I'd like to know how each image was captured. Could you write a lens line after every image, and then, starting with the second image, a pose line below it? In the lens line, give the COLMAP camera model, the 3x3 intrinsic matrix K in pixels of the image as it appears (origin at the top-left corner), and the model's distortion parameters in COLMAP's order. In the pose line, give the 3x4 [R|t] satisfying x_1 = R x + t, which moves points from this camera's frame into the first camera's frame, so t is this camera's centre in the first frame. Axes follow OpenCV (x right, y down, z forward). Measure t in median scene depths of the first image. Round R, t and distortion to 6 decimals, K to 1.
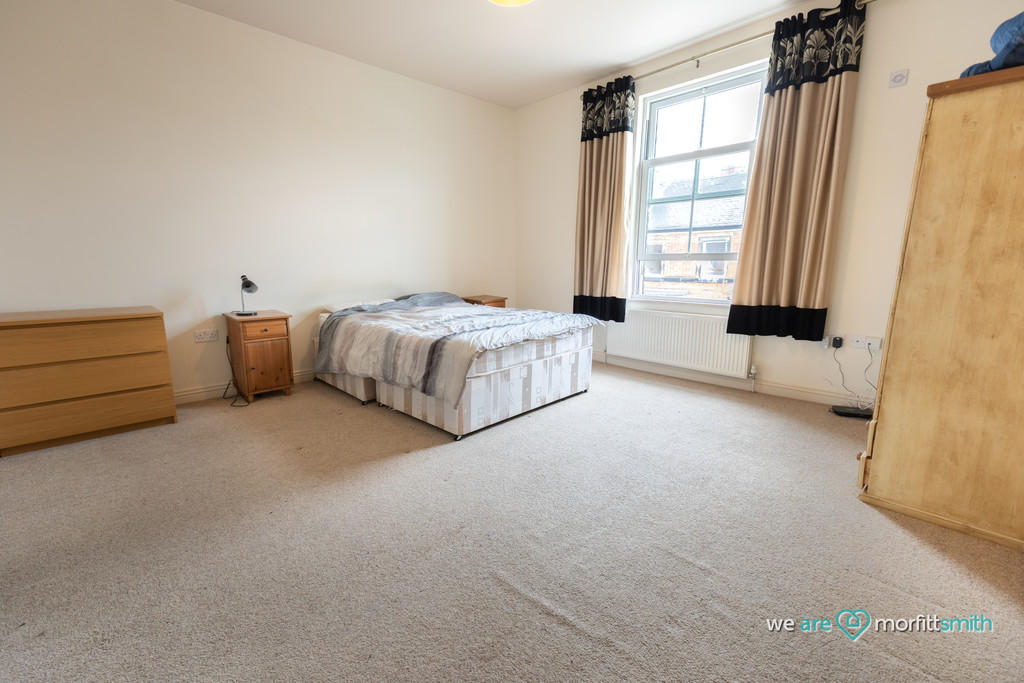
lens RADIAL K [[435.8, 0, 512.0], [0, 435.8, 387.4], [0, 0, 1]] dist [0.034400, -0.000312]
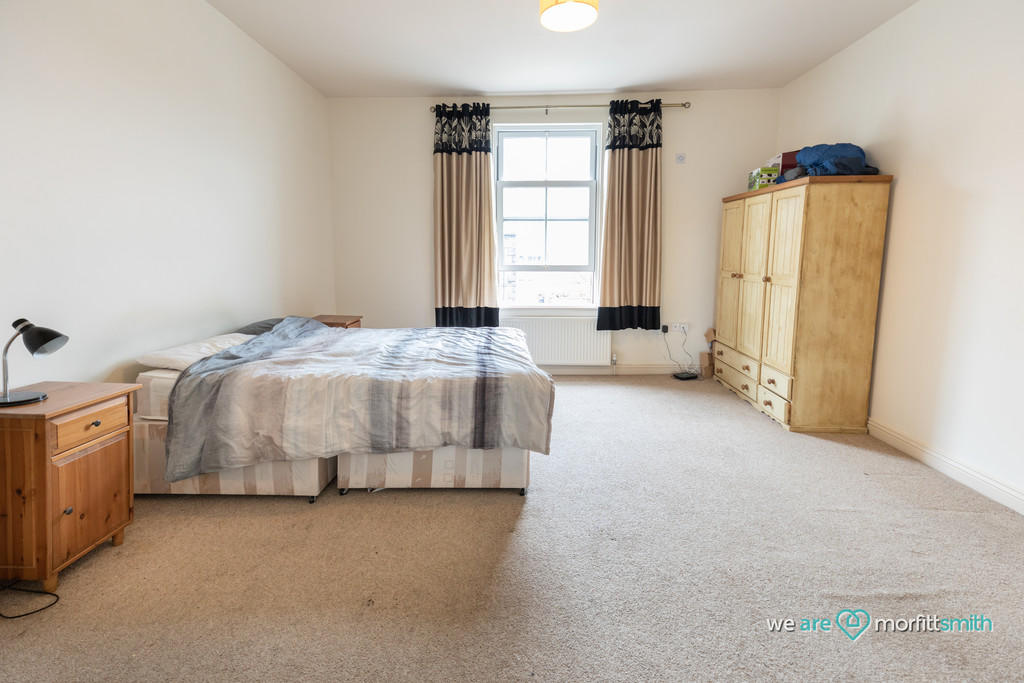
lens RADIAL K [[441.8, 0, 512.0], [0, 441.8, 341.5], [0, 0, 1]] dist [0.041097, -0.000131]
pose [[0.716805, -0.122162, 0.686489, -0.547922], [0.196009, 0.980136, -0.030248, -0.110295], [-0.669157, 0.156240, 0.726511, 0.300001]]
